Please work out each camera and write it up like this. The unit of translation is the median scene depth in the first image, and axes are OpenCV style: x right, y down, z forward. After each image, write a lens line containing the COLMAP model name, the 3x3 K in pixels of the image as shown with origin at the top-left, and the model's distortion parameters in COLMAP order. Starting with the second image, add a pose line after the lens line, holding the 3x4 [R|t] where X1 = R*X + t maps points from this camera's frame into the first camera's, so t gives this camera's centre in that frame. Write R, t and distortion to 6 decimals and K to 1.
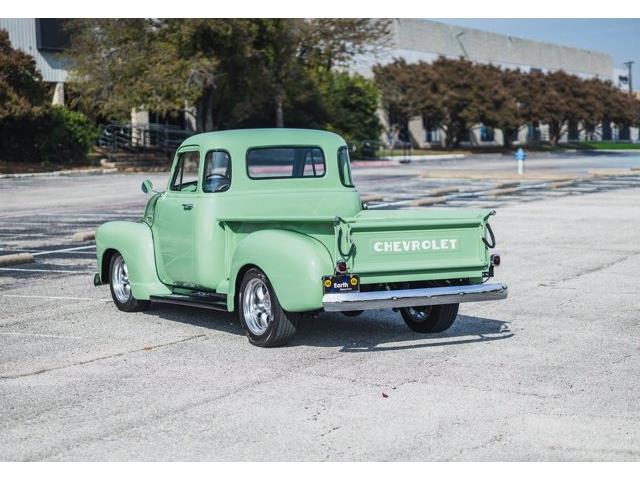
lens RADIAL K [[1579.4, 0, 320.0], [0, 1579.4, 240.0], [0, 0, 1]] dist [0.012319, -0.303111]
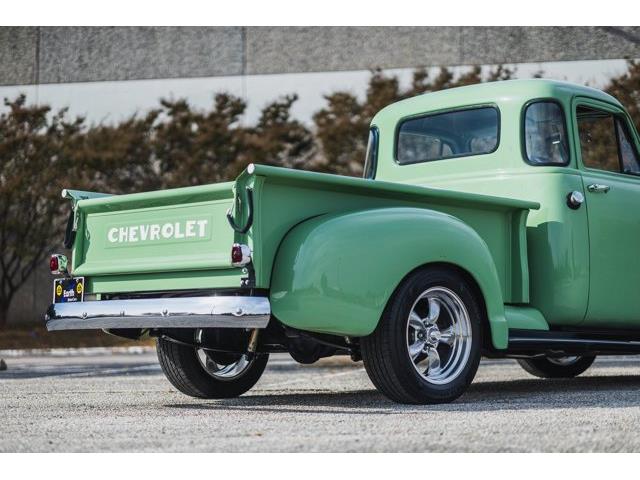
lens RADIAL K [[1529.3, 0, 320.0], [0, 1529.3, 240.0], [0, 0, 1]] dist [-0.013559, -0.424178]
pose [[0.225001, -0.053586, -0.972884, 0.533088], [-0.053101, 0.996328, -0.067158, 0.035187], [0.972911, 0.066771, 0.221329, 0.769806]]
